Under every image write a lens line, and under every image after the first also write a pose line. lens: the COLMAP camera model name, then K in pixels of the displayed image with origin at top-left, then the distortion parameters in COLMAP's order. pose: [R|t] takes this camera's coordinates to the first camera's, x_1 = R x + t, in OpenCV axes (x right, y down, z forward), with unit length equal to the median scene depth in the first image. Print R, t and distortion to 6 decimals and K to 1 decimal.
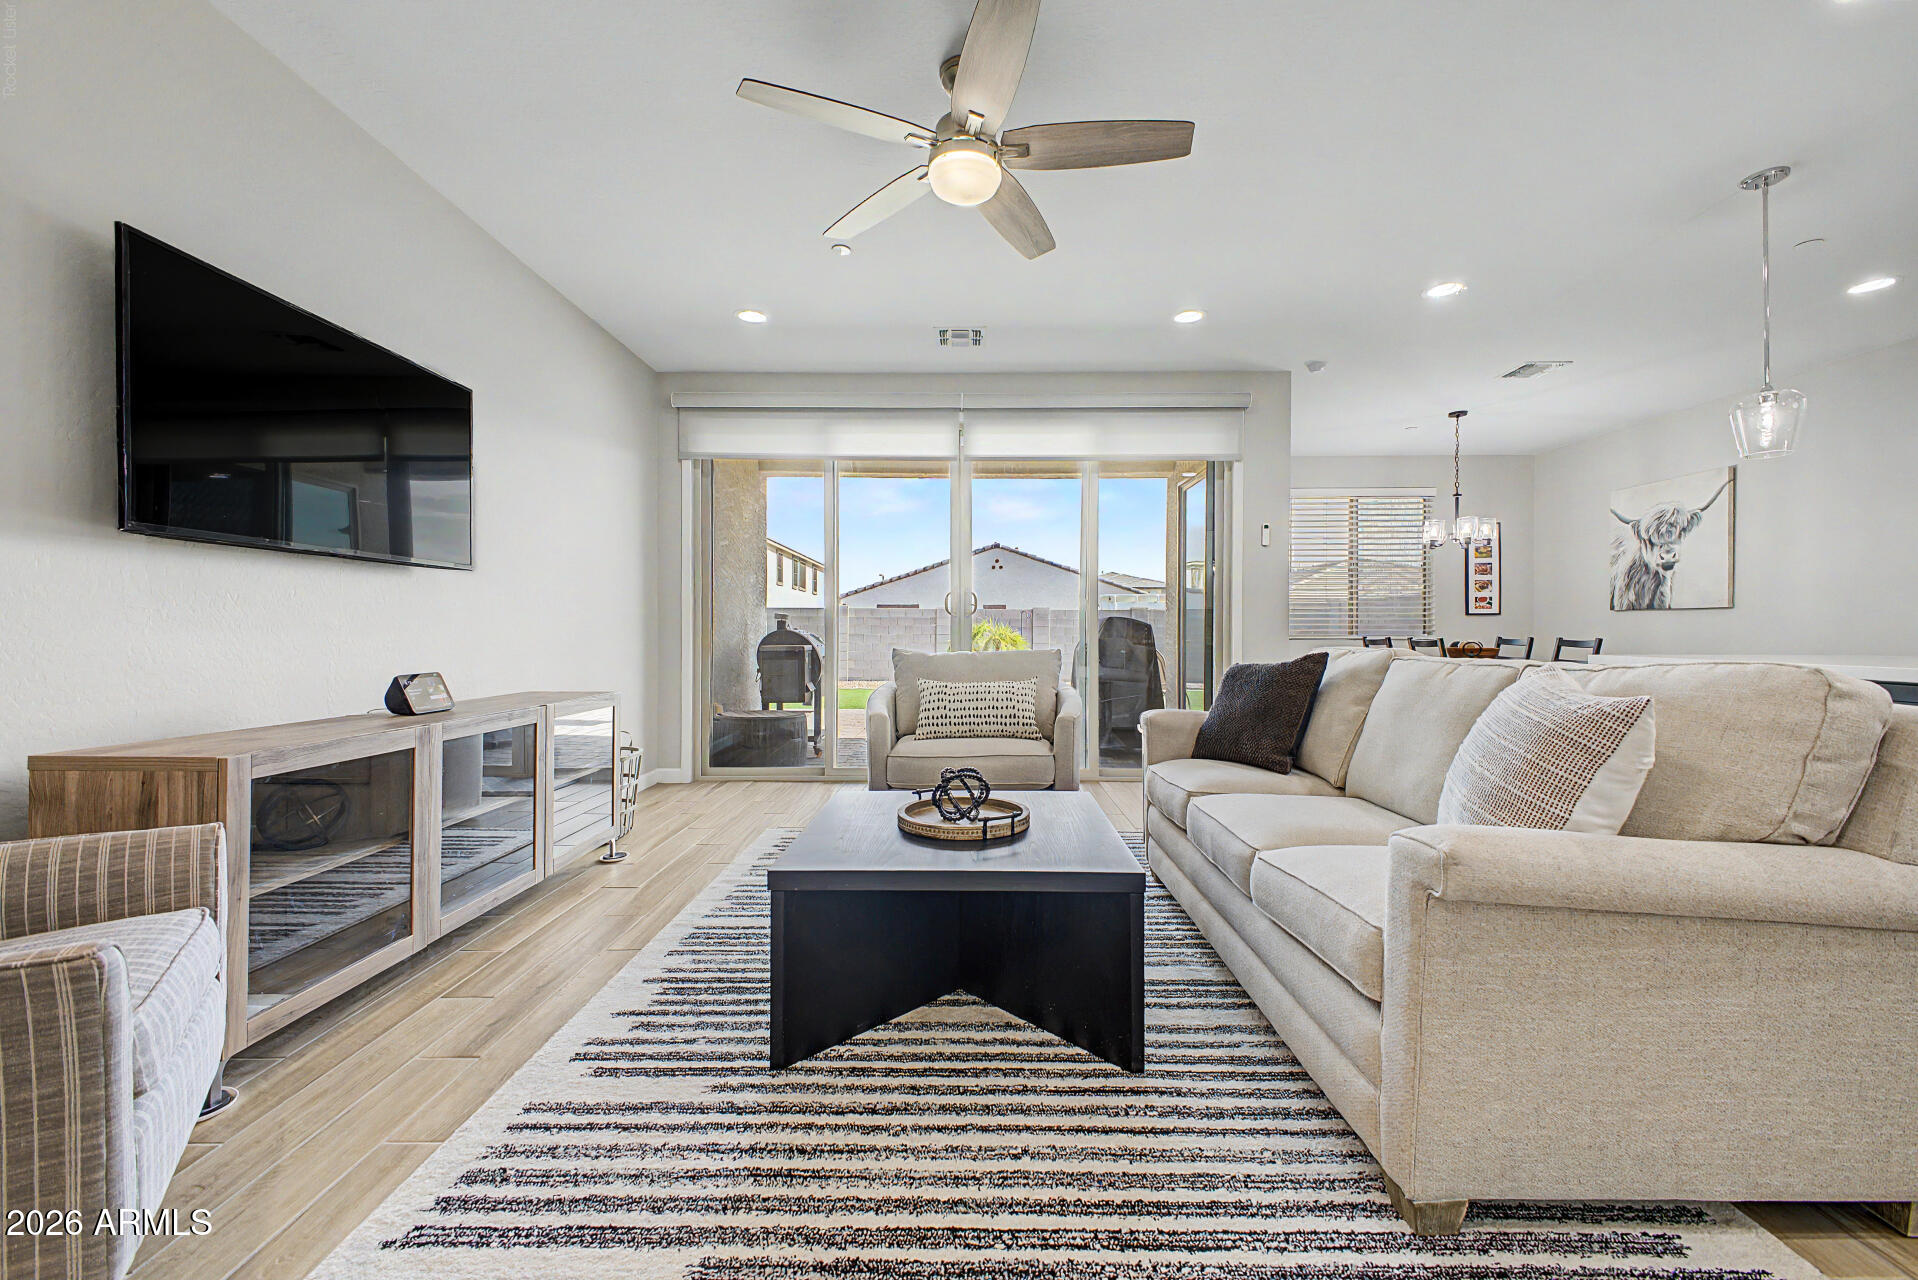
lens RADIAL K [[762.5, 0, 962.1], [0, 762.5, 632.9], [0, 0, 1]] dist [0.020339, -0.008084]
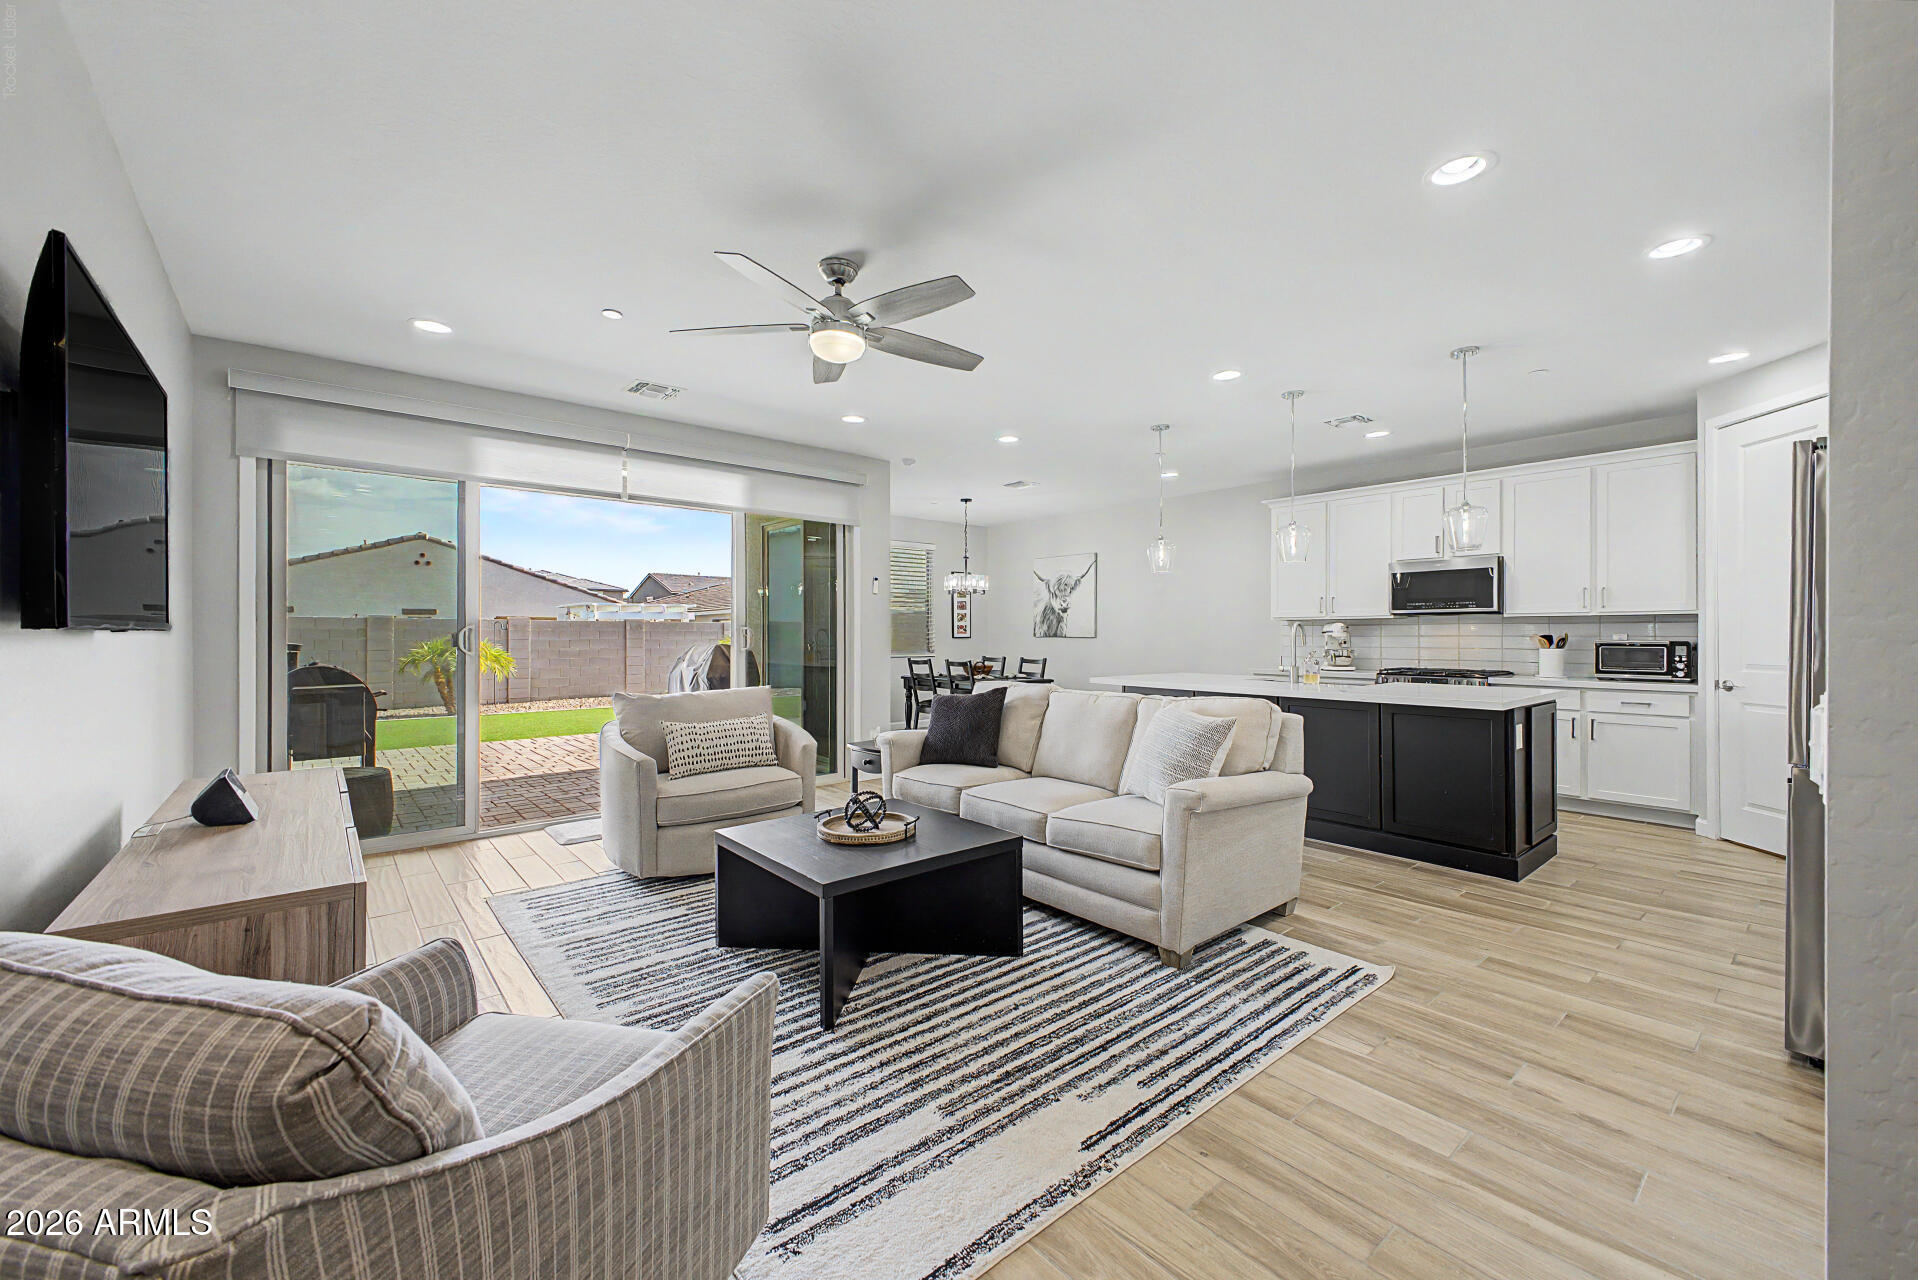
lens RADIAL K [[762.5, 0, 962.1], [0, 762.5, 632.9], [0, 0, 1]] dist [0.020339, -0.008084]
pose [[0.755884, -0.001470, 0.654704, -0.810316], [0.003742, 0.999991, -0.002074, -0.110024], [-0.654695, 0.004018, 0.755882, -0.155677]]
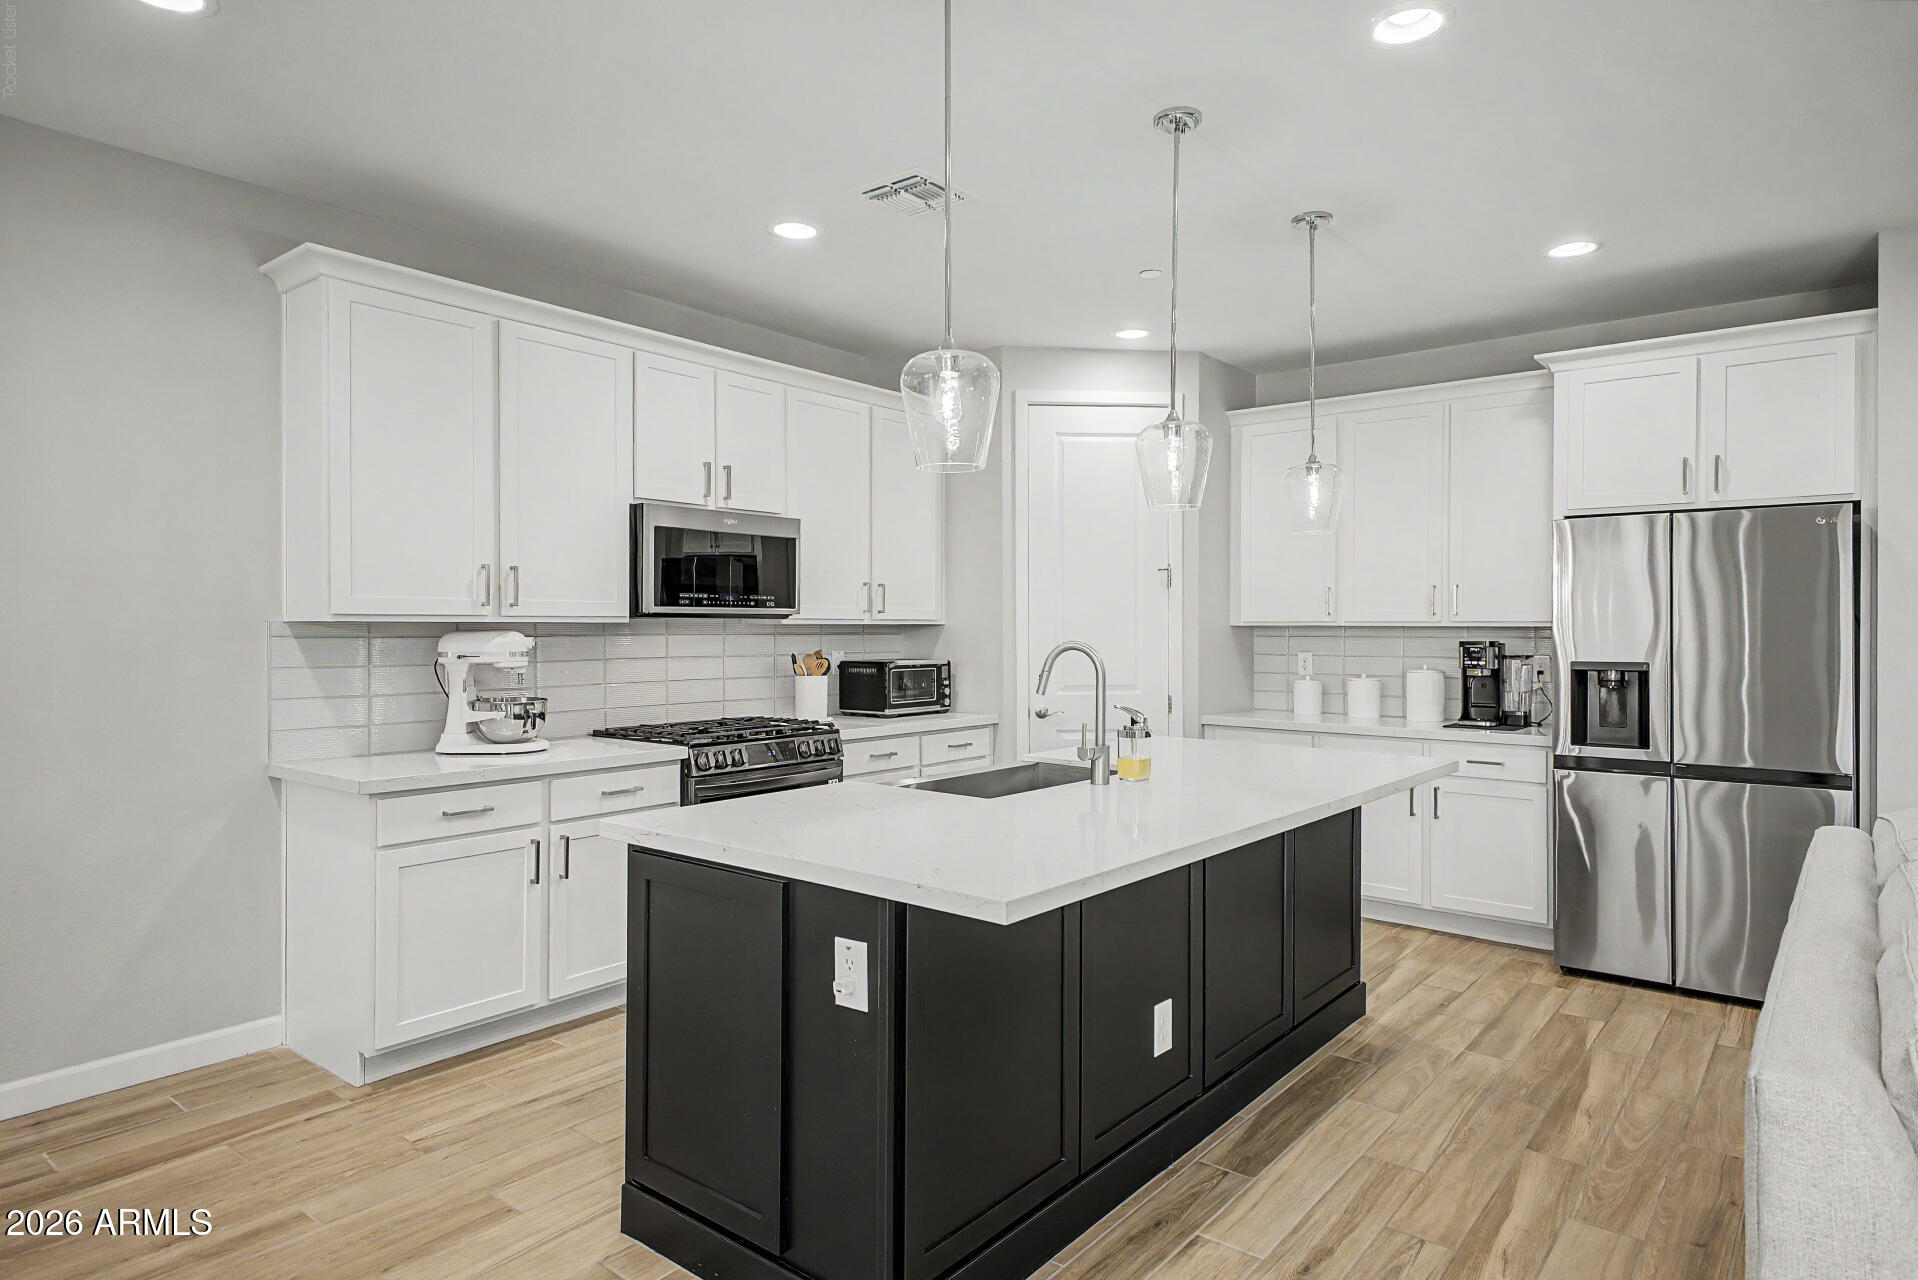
lens RADIAL K [[1094.8, 0, 961.0], [0, 1094.8, 634.2], [0, 0, 1]] dist [0.032157, -0.000678]
pose [[-0.784359, -0.008896, 0.620243, 0.779347], [-0.002779, 0.999938, 0.010828, -0.171481], [-0.620301, 0.006769, -0.784335, 2.250497]]
